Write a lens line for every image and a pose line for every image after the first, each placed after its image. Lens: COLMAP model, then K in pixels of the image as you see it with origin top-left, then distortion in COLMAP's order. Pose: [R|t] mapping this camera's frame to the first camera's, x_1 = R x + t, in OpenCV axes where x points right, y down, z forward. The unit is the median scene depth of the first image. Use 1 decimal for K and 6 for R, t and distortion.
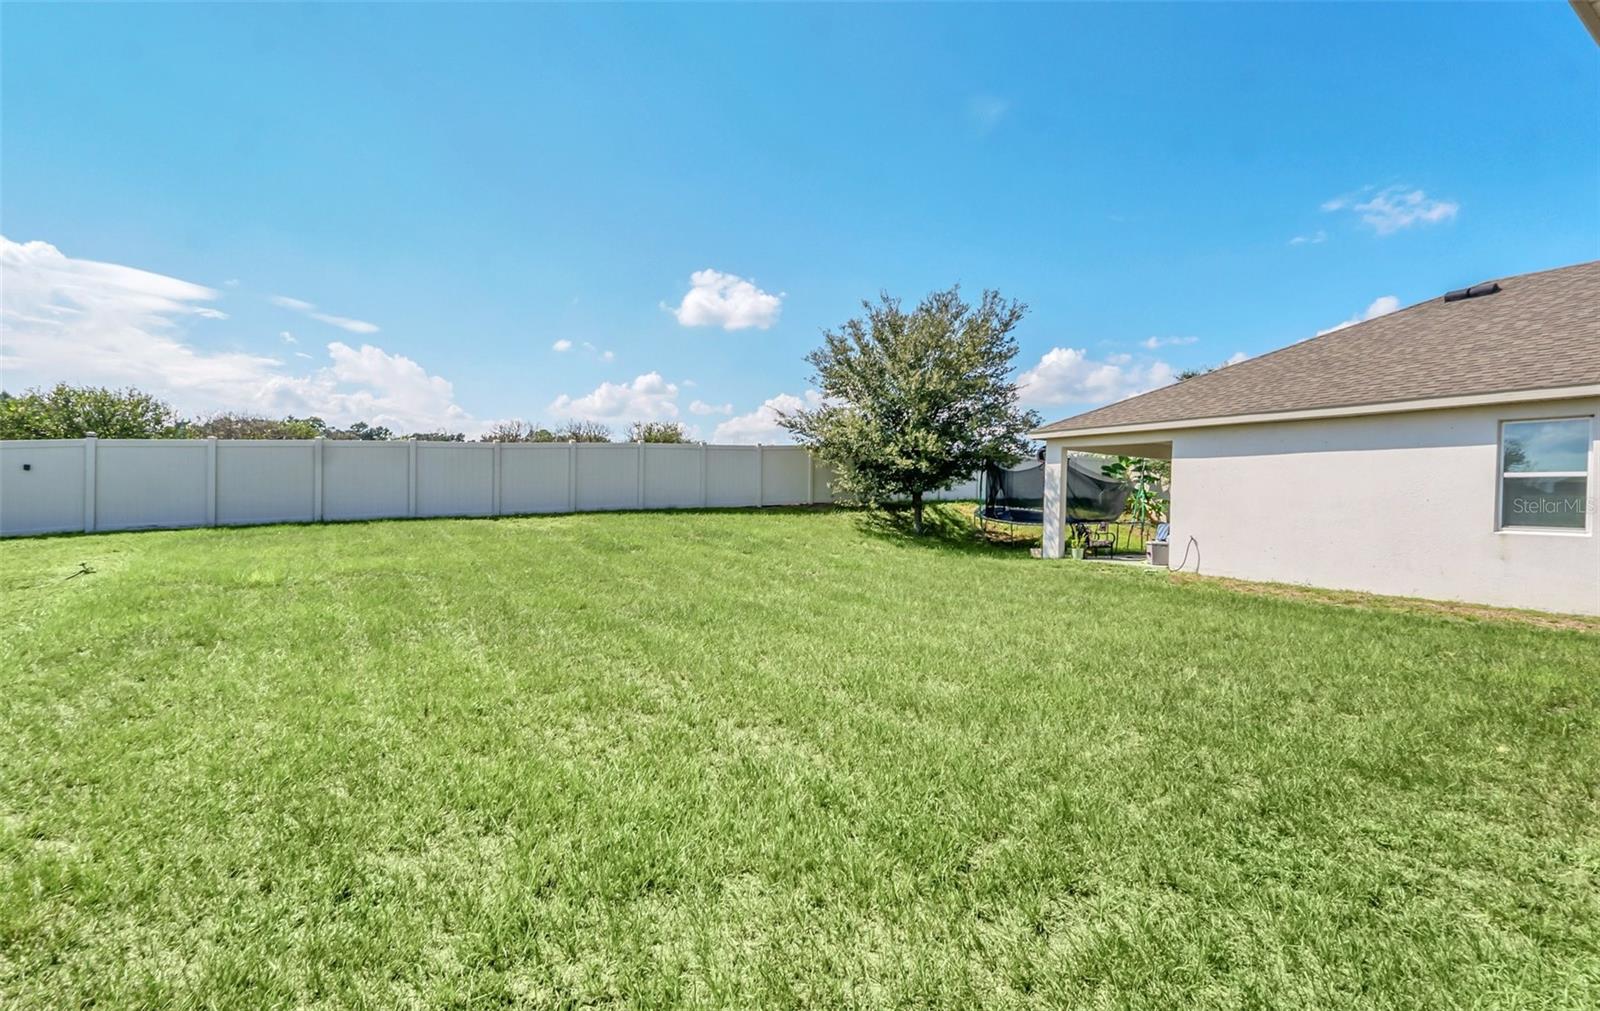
lens RADIAL K [[711.9, 0, 800.0], [0, 711.9, 505.5], [0, 0, 1]] dist [0.000812, -0.000054]
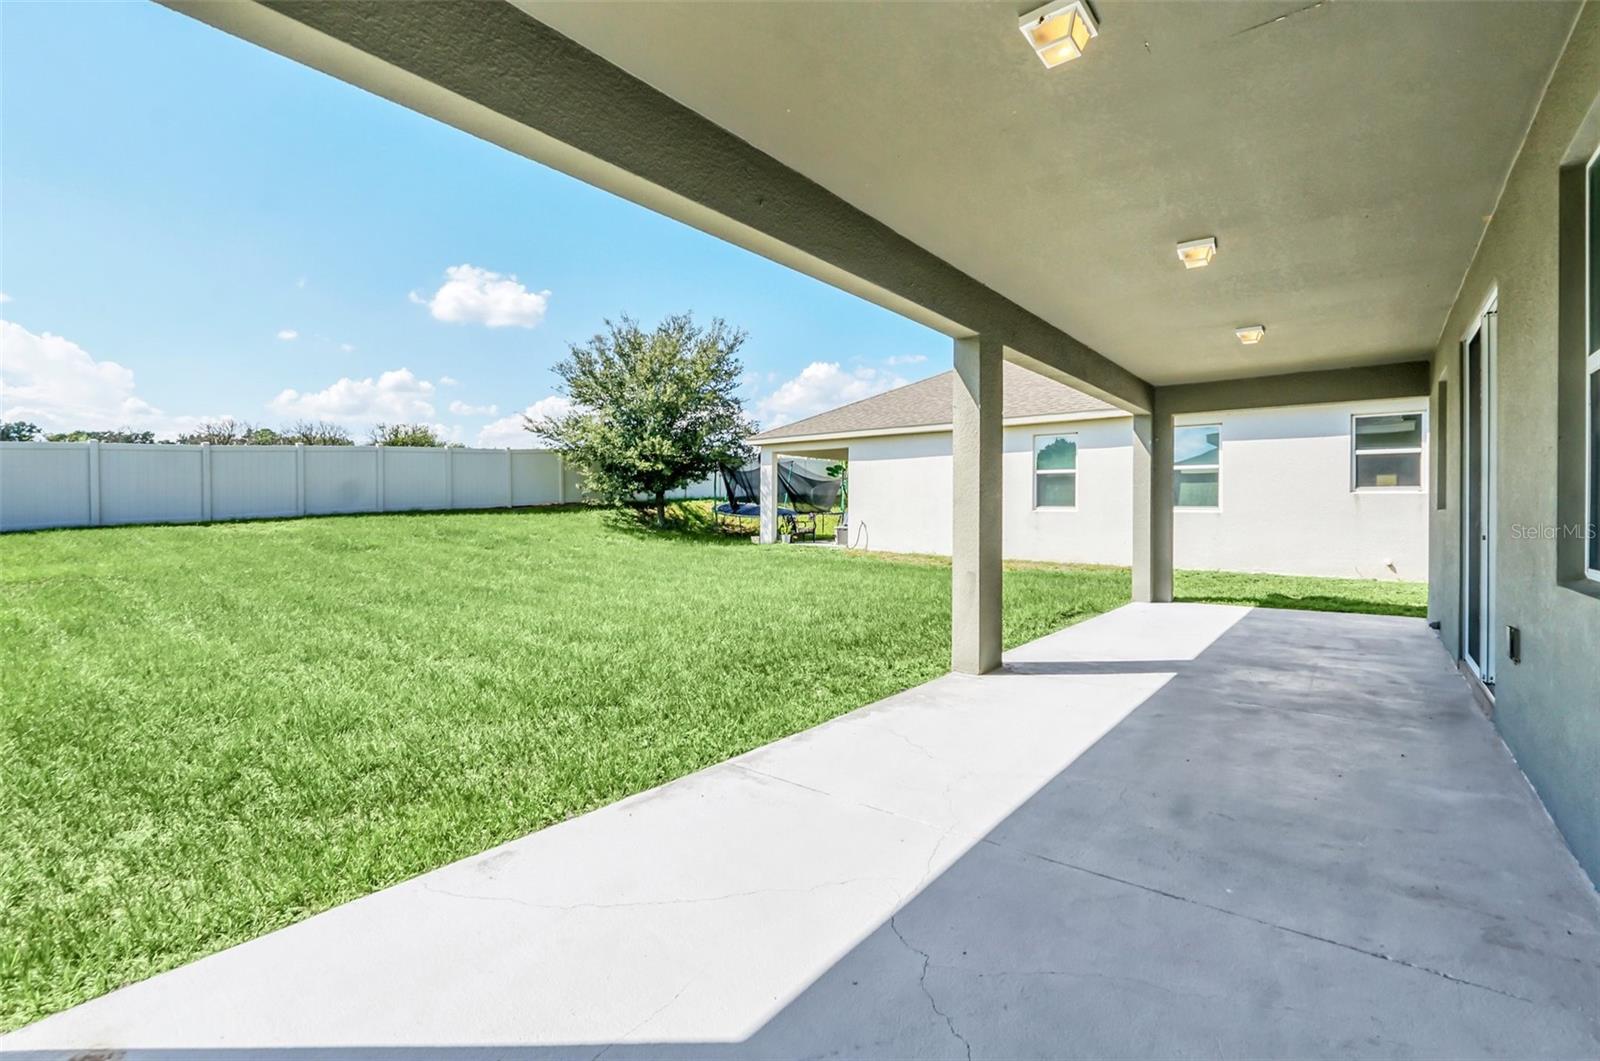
lens RADIAL K [[692.5, 0, 803.1], [0, 692.5, 509.5], [0, 0, 1]] dist [-0.001184, 0.004208]
pose [[0.951524, -0.022542, 0.306747, 0.046215], [0.021279, 0.999746, 0.007461, 0.007485], [-0.306838, -0.000572, 0.951762, -0.122185]]
